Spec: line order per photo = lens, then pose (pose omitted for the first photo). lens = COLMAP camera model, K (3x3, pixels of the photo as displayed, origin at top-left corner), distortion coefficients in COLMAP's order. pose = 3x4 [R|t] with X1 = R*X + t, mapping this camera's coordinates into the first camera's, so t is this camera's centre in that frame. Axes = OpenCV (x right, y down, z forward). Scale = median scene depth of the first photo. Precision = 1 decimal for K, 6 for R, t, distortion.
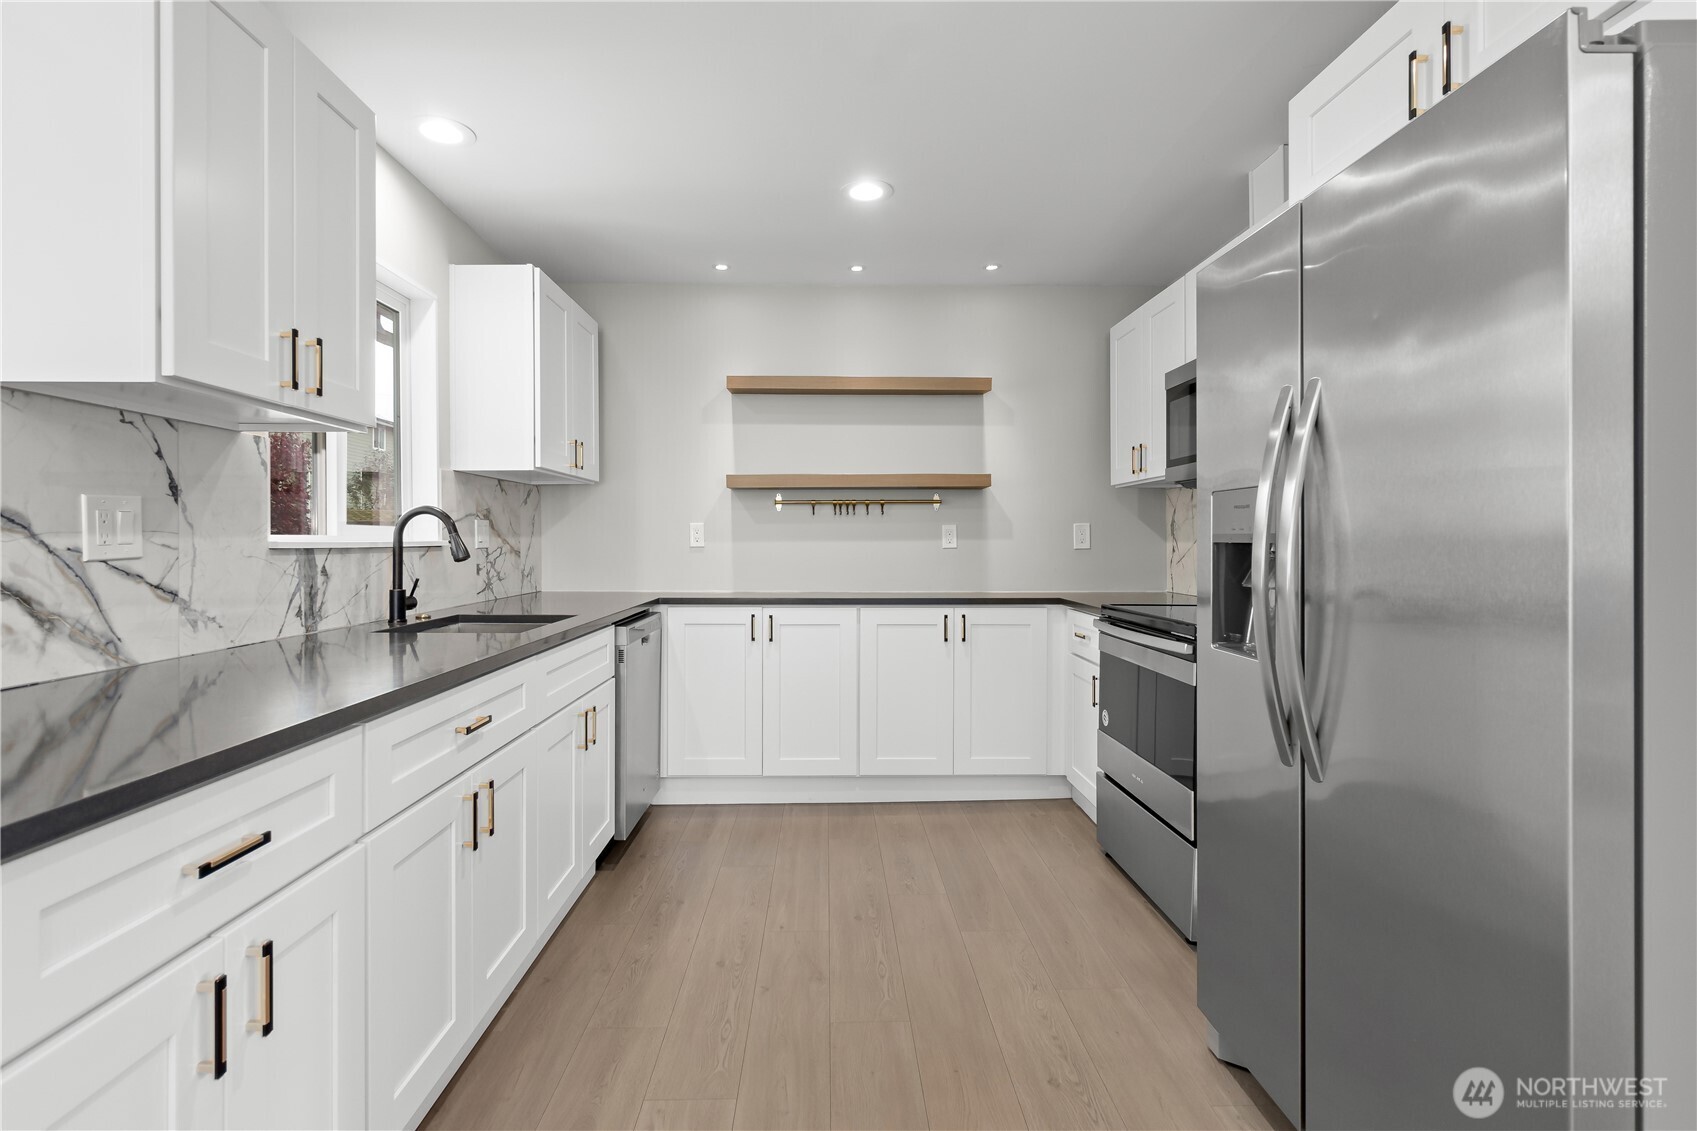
lens RADIAL K [[795.5, 0, 845.7], [0, 795.5, 544.6], [0, 0, 1]] dist [-0.002045, 0.000465]
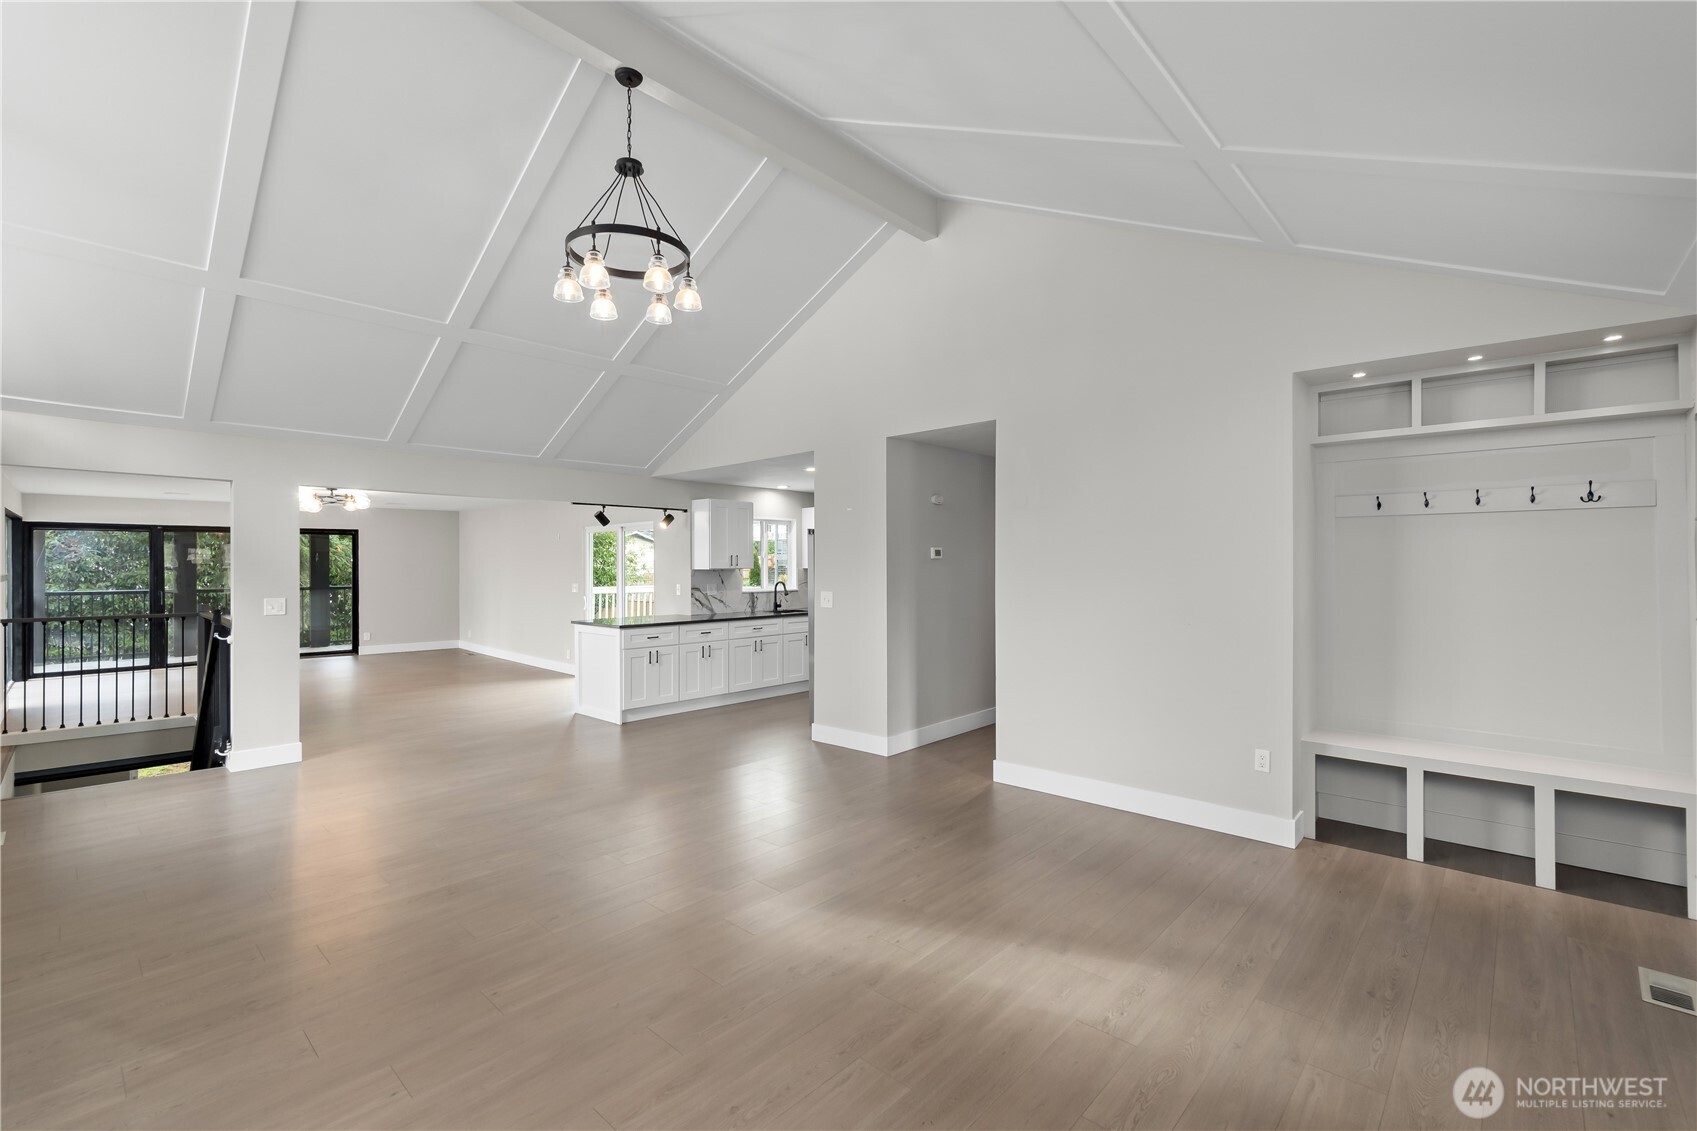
lens RADIAL K [[765.5, 0, 879.2], [0, 765.5, 564.8], [0, 0, 1]] dist [0.000191, 0.000052]
pose [[0.749128, 0.003449, -0.662416, 1.982735], [-0.003982, 0.999992, 0.000704, -0.113690], [0.662413, 0.002110, 0.749136, -1.278329]]
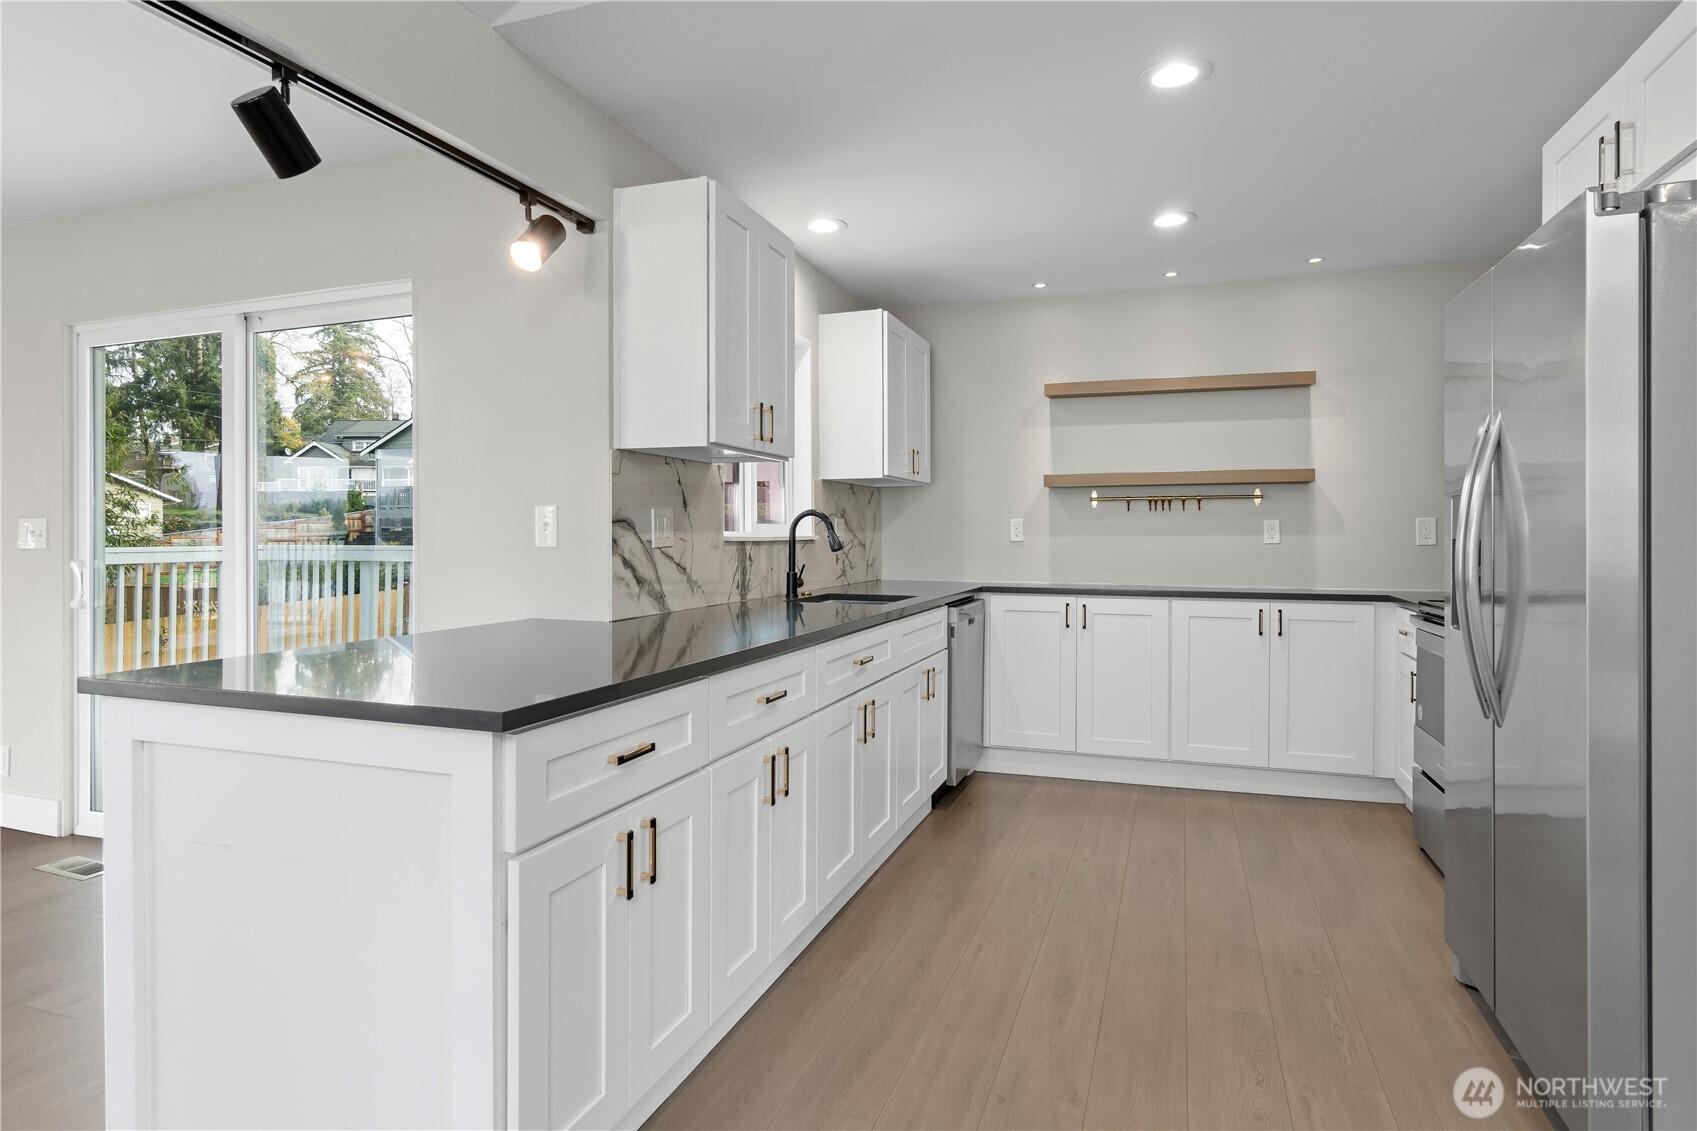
lens RADIAL K [[931.6, 0, 844.7], [0, 931.6, 538.7], [0, 0, 1]] dist [0.001089, -0.000031]
pose [[0.932148, 0.003109, -0.362064, 0.073236], [-0.003115, 0.999995, 0.000567, -0.000822], [0.362064, 0.000600, 0.932153, -0.363388]]
